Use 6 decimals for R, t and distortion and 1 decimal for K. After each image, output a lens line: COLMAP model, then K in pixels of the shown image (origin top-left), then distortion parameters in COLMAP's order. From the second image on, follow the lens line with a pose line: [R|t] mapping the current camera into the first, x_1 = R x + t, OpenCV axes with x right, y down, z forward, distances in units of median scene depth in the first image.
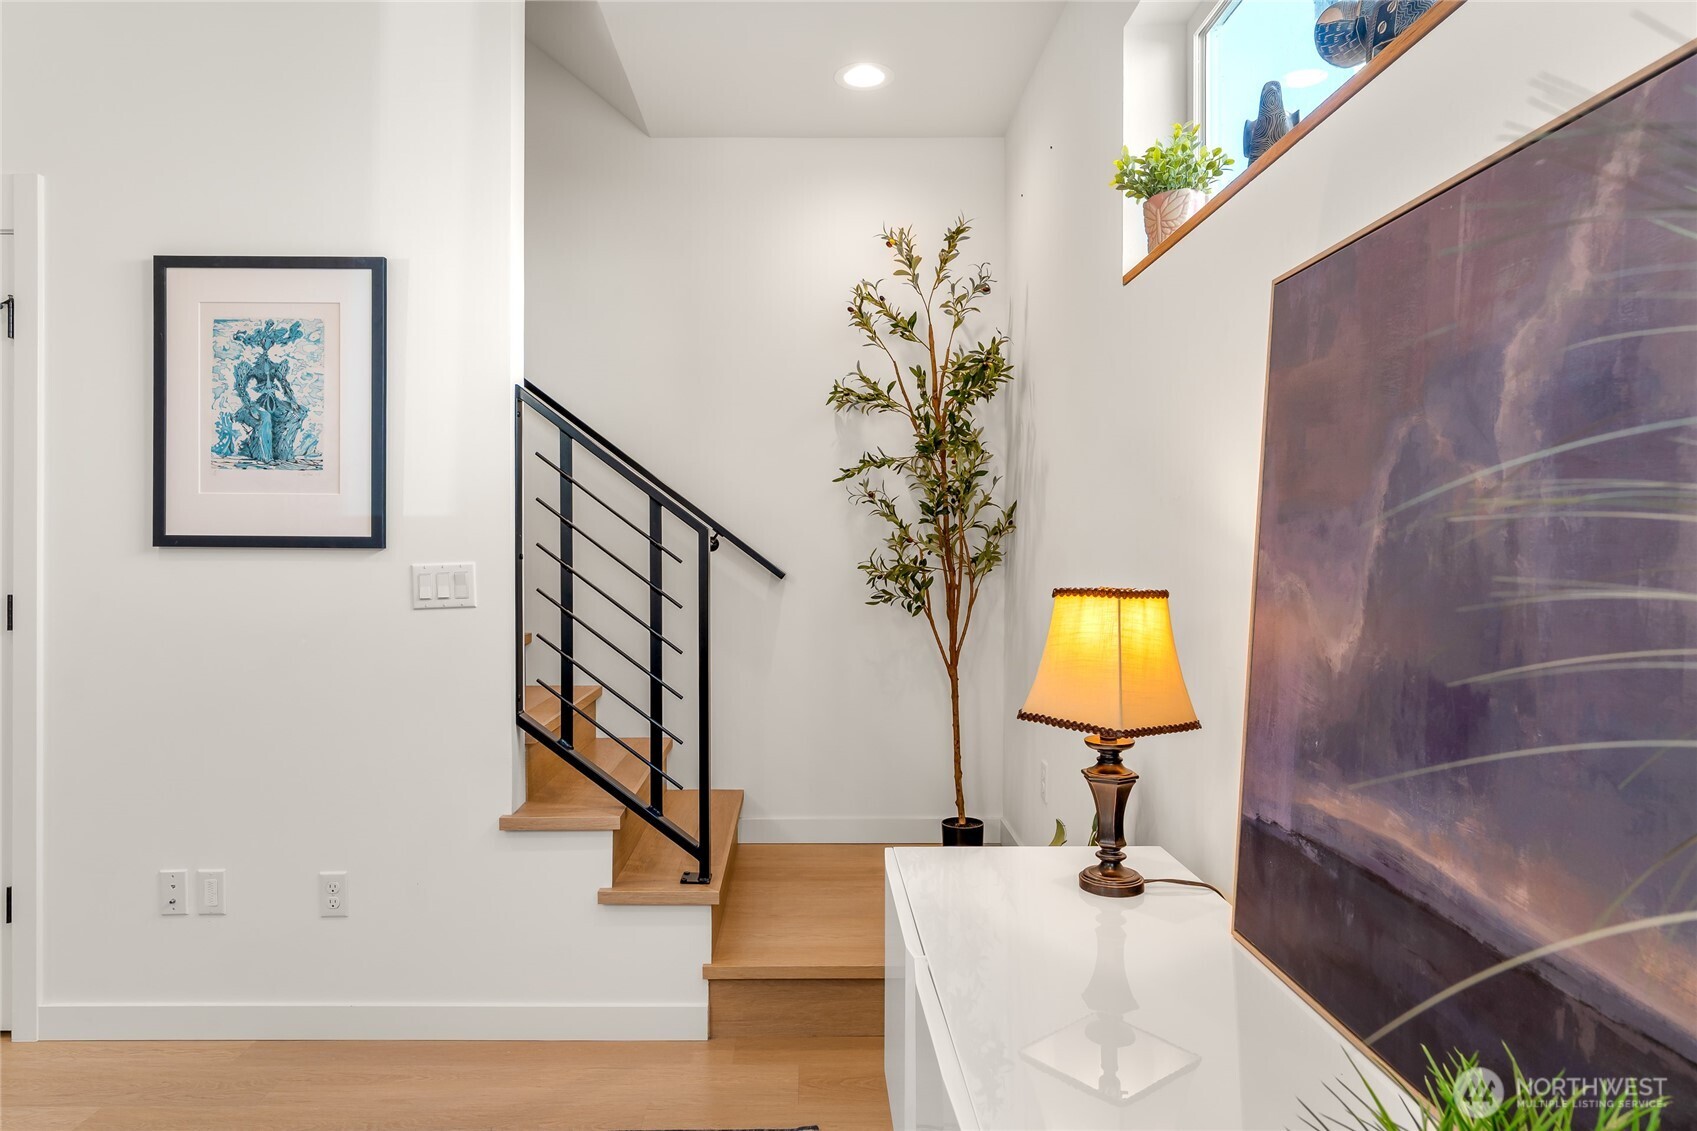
lens RADIAL K [[1038.6, 0, 815.0], [0, 1038.6, 551.7], [0, 0, 1]] dist [-0.001114, 0.001598]
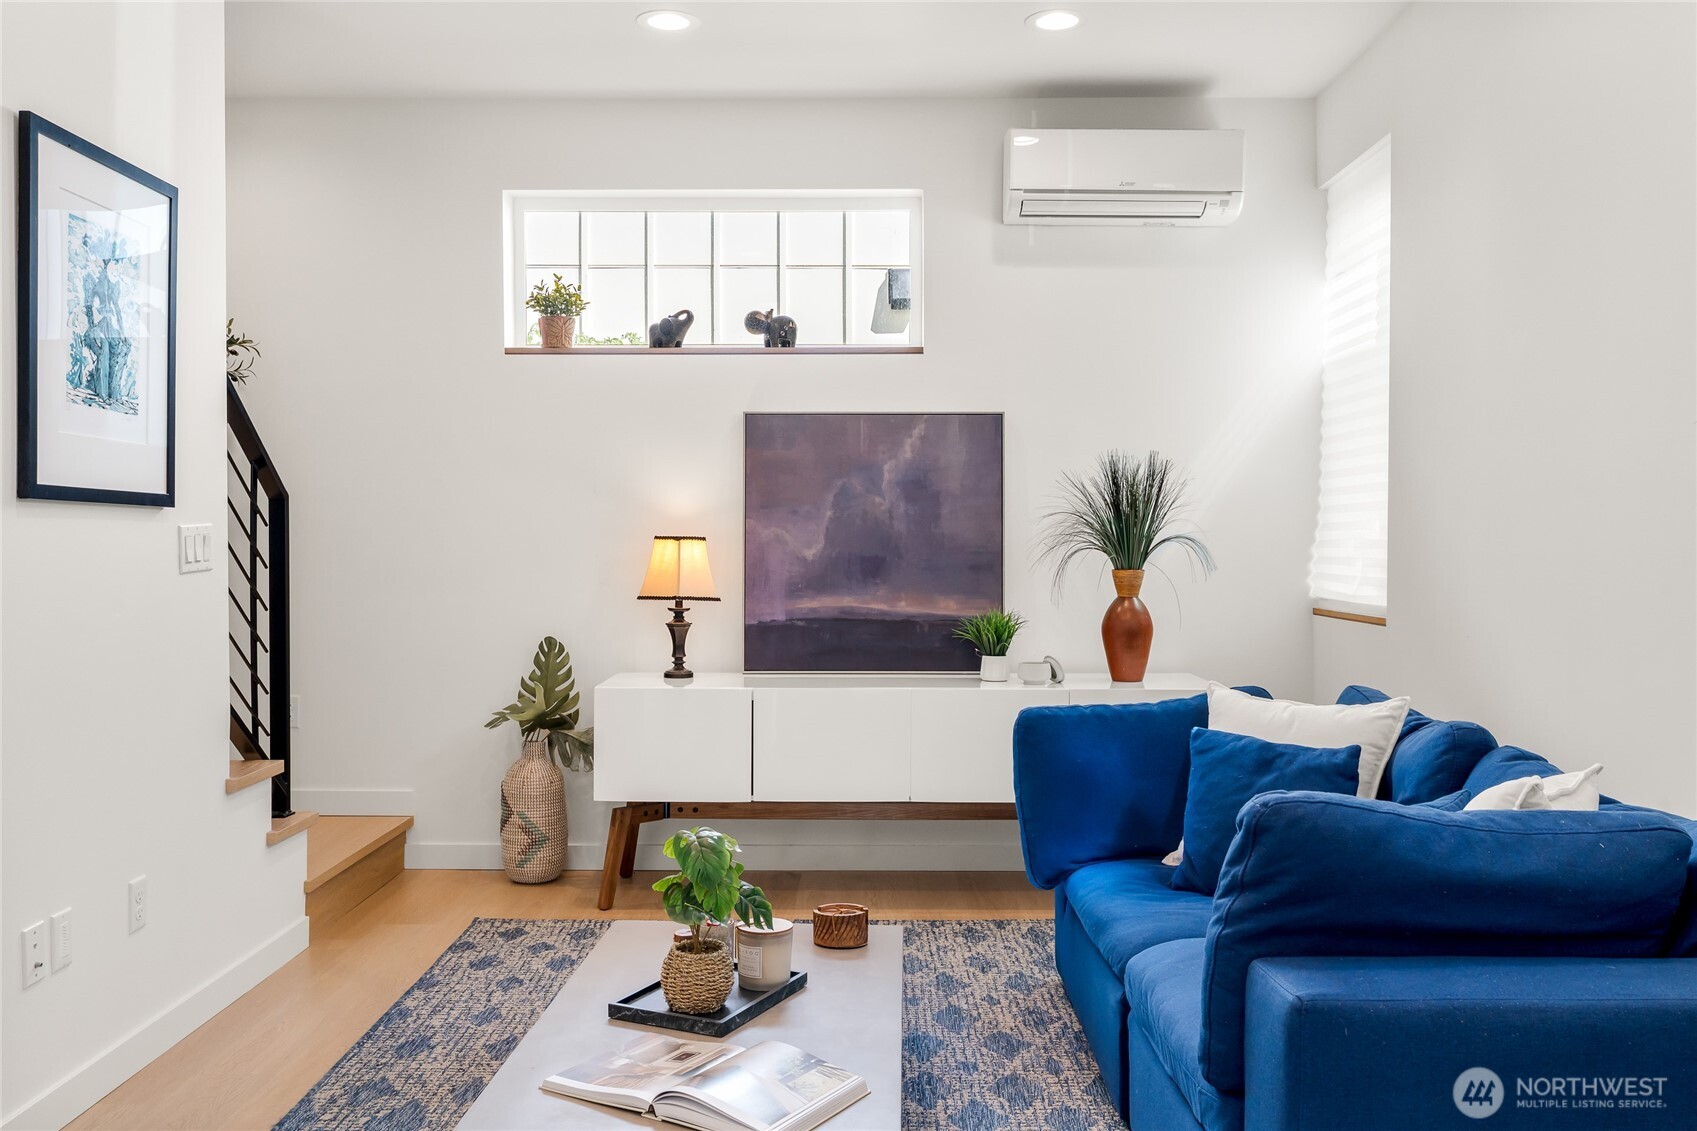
lens RADIAL K [[1428.2, 0, 837.5], [0, 1428.2, 562.3], [0, 0, 1]] dist [0.012206, 0.000884]
pose [[0.013749, -0.016184, 0.999775, -1.664496], [0.002481, 0.999866, 0.016151, 0.026193], [-0.999902, 0.002258, 0.013787, 0.399097]]
